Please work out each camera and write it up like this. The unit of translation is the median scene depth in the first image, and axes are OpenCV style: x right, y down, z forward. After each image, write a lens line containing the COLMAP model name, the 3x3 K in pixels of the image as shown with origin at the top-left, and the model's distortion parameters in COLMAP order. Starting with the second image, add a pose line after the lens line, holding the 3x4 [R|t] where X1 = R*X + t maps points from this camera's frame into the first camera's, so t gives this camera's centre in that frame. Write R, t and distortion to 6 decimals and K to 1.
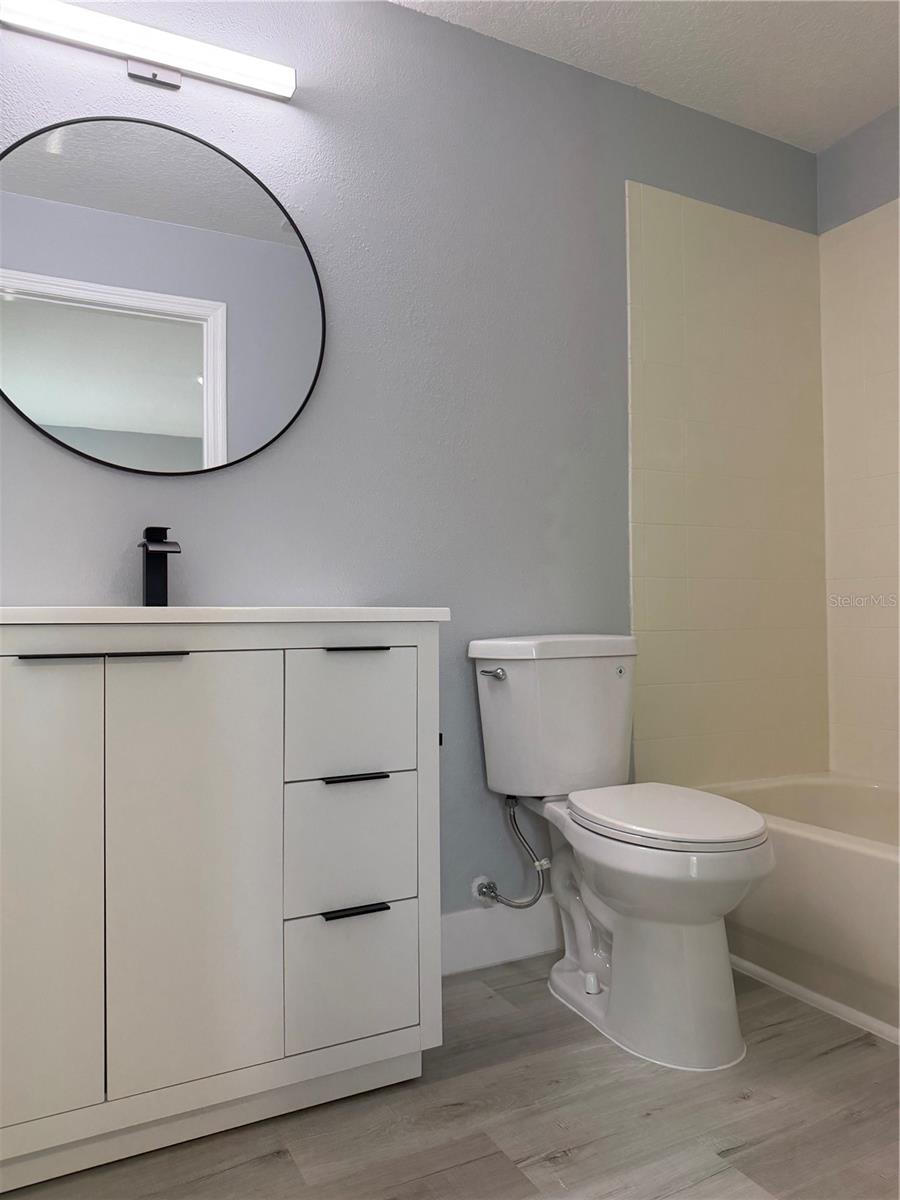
lens RADIAL K [[844.2, 0, 446.5], [0, 844.2, 597.6], [0, 0, 1]] dist [0.042649, -0.049130]
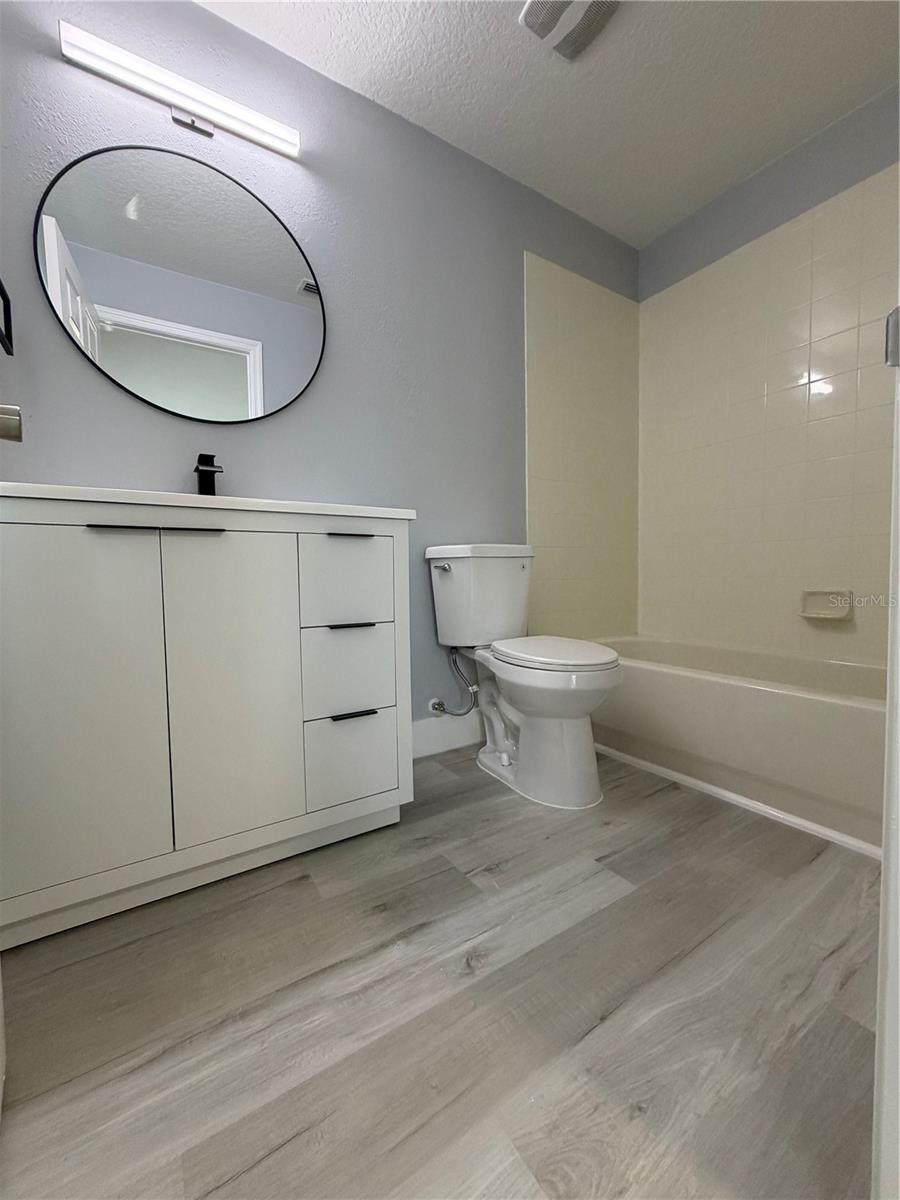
lens RADIAL K [[476.5, 0, 445.4], [0, 476.5, 590.0], [0, 0, 1]] dist [0.008117, 0.000472]
pose [[0.996282, -0.010921, 0.085457, -0.015768], [0.005576, 0.998027, 0.062541, 0.092140], [-0.085972, -0.061832, 0.994377, 0.162579]]
